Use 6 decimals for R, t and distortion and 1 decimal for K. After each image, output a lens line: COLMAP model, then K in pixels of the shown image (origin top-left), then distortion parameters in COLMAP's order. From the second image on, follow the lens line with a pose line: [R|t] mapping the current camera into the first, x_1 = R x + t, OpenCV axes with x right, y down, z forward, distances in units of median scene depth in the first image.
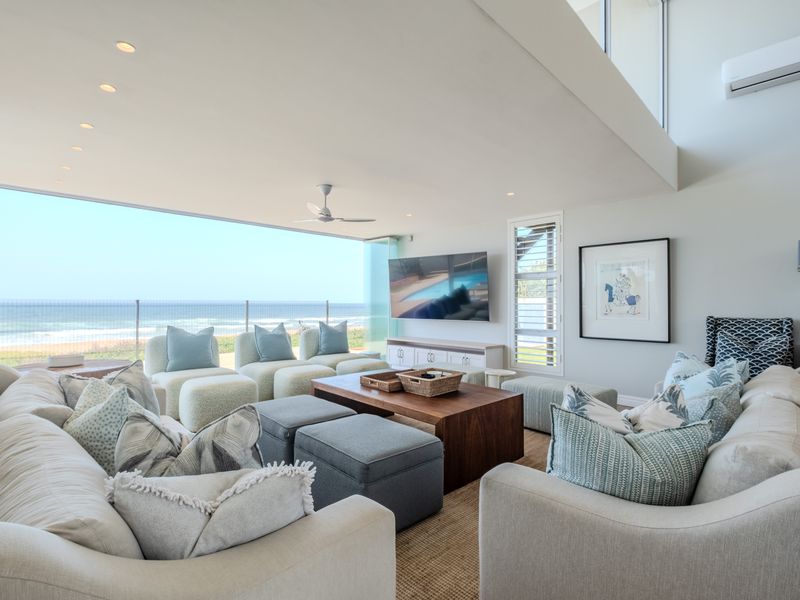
lens RADIAL K [[395.5, 0, 392.9], [0, 395.5, 300.1], [0, 0, 1]] dist [-0.001672, 0.000031]
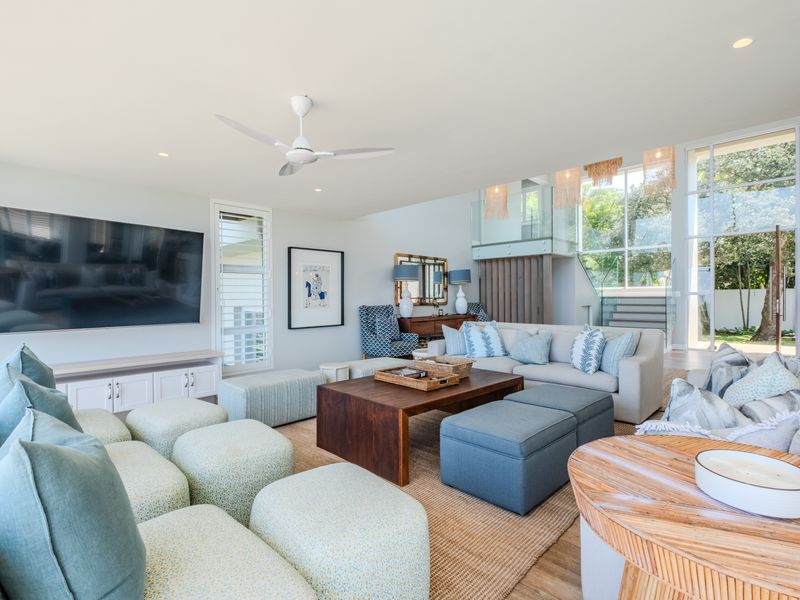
lens RADIAL K [[395.5, 0, 392.9], [0, 395.5, 300.1], [0, 0, 1]] dist [-0.001672, 0.000031]
pose [[0.003268, -0.006883, 0.999971, -0.656618], [0.004980, 0.999964, 0.006867, 0.007769], [-0.999982, 0.004957, 0.003302, 0.741040]]
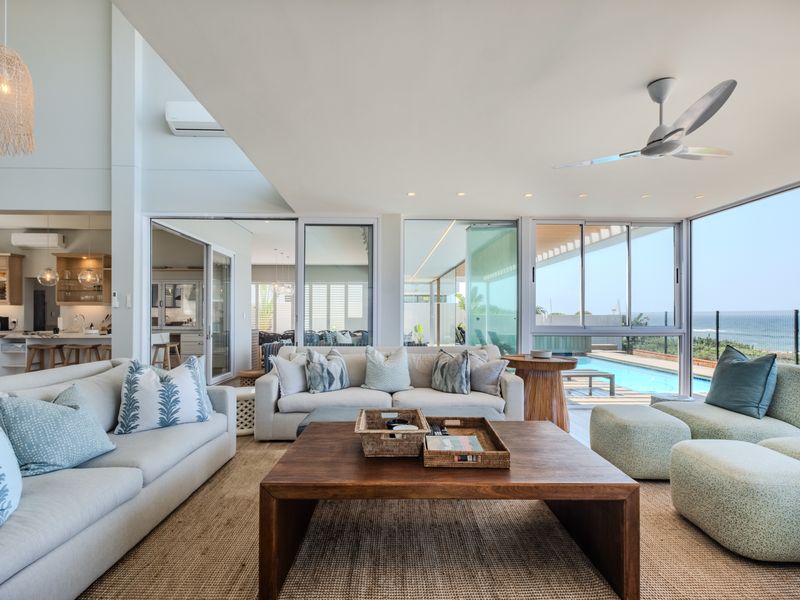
lens RADIAL K [[402.1, 0, 397.0], [0, 402.1, 319.3], [0, 0, 1]] dist [-0.003167, -0.000452]
pose [[-0.694365, 0.006743, -0.719592, 0.382723], [0.002138, 0.999971, 0.007307, 0.011957], [0.719620, 0.003535, -0.694359, 0.960352]]
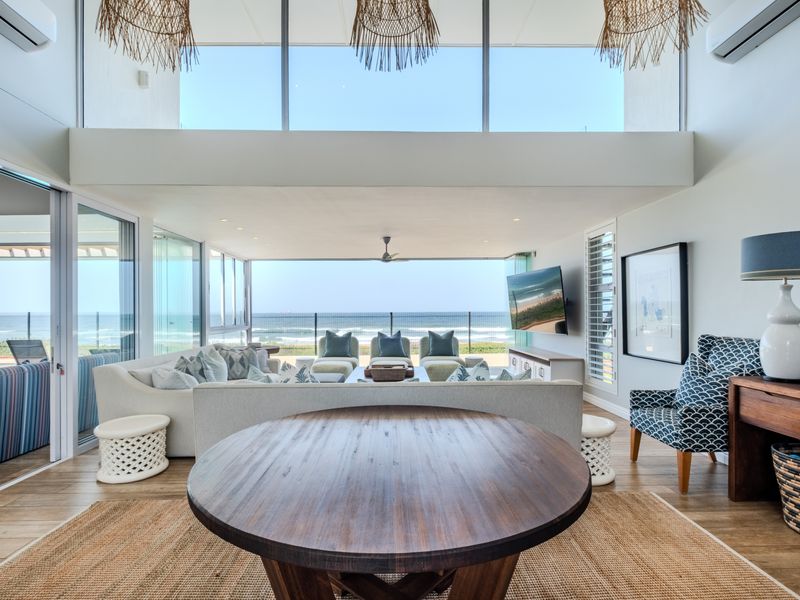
lens RADIAL K [[407.2, 0, 400.0], [0, 407.2, 300.0], [0, 0, 1]] dist [0.018688, 0.000223]
pose [[0.723376, -0.023815, -0.690043, 0.791595], [0.008701, 0.999640, -0.025379, -0.013482], [0.690399, 0.012354, 0.723323, -0.061992]]
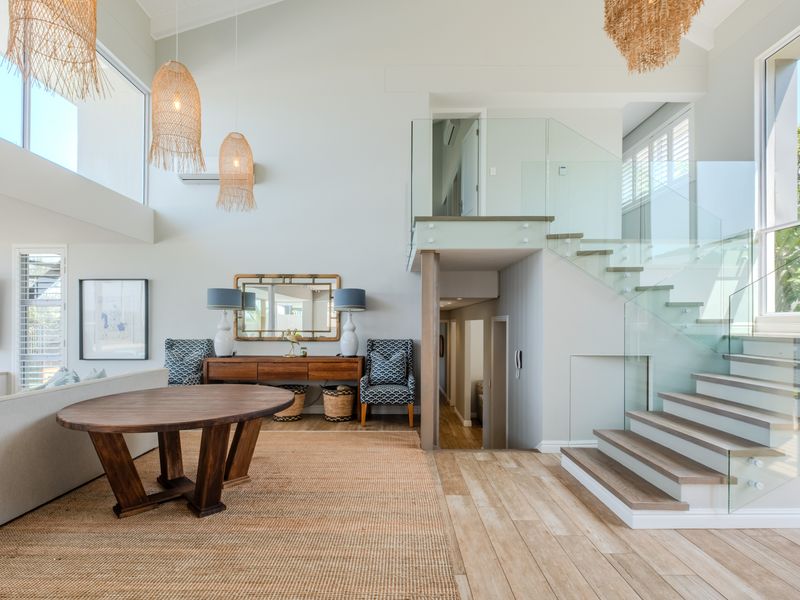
lens RADIAL K [[402.1, 0, 397.0], [0, 402.1, 319.3], [0, 0, 1]] dist [-0.003167, -0.000452]
pose [[0.713781, 0.000779, 0.700368, 0.330261], [-0.001327, 0.999999, 0.000240, -0.023508], [-0.700368, -0.001100, 0.713782, -0.477876]]
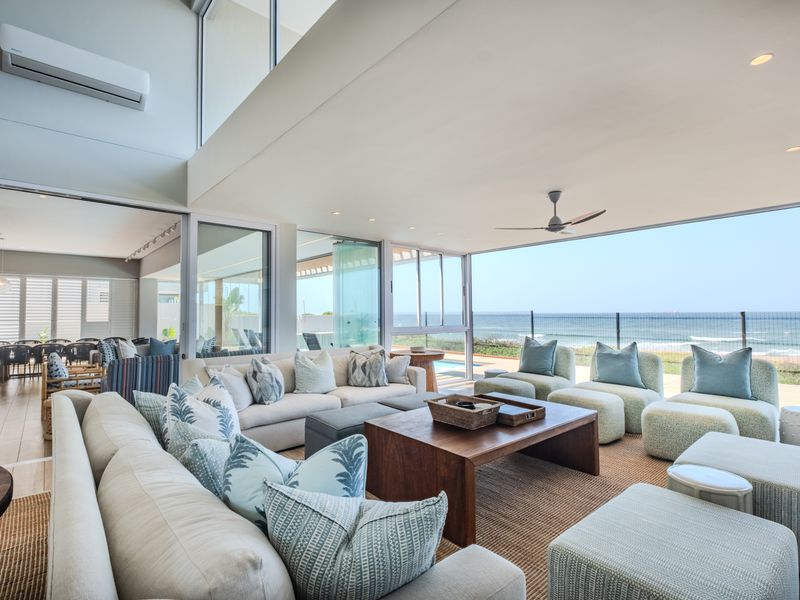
lens RADIAL K [[395.5, 0, 392.9], [0, 395.5, 300.1], [0, 0, 1]] dist [-0.001672, 0.000031]
pose [[-0.076082, -0.033423, -0.996541, 0.669599], [0.010422, 0.999357, -0.034313, -0.007563], [0.997047, -0.012997, -0.075685, 0.591033]]
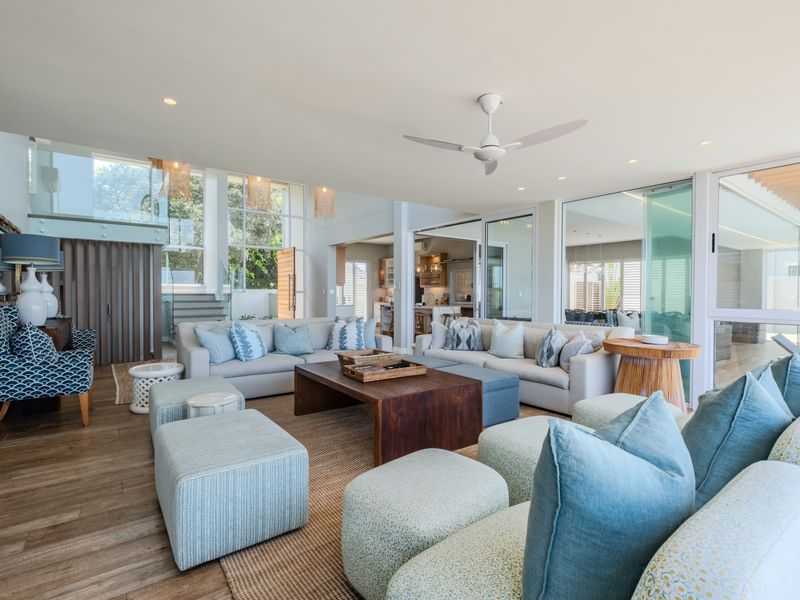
lens RADIAL K [[395.5, 0, 392.9], [0, 395.5, 300.1], [0, 0, 1]] dist [-0.001672, 0.000031]
pose [[-0.986183, -0.005181, 0.165577, -0.108055], [-0.003029, 0.999908, 0.013241, 0.011970], [-0.165630, 0.012557, -0.986108, 1.394232]]
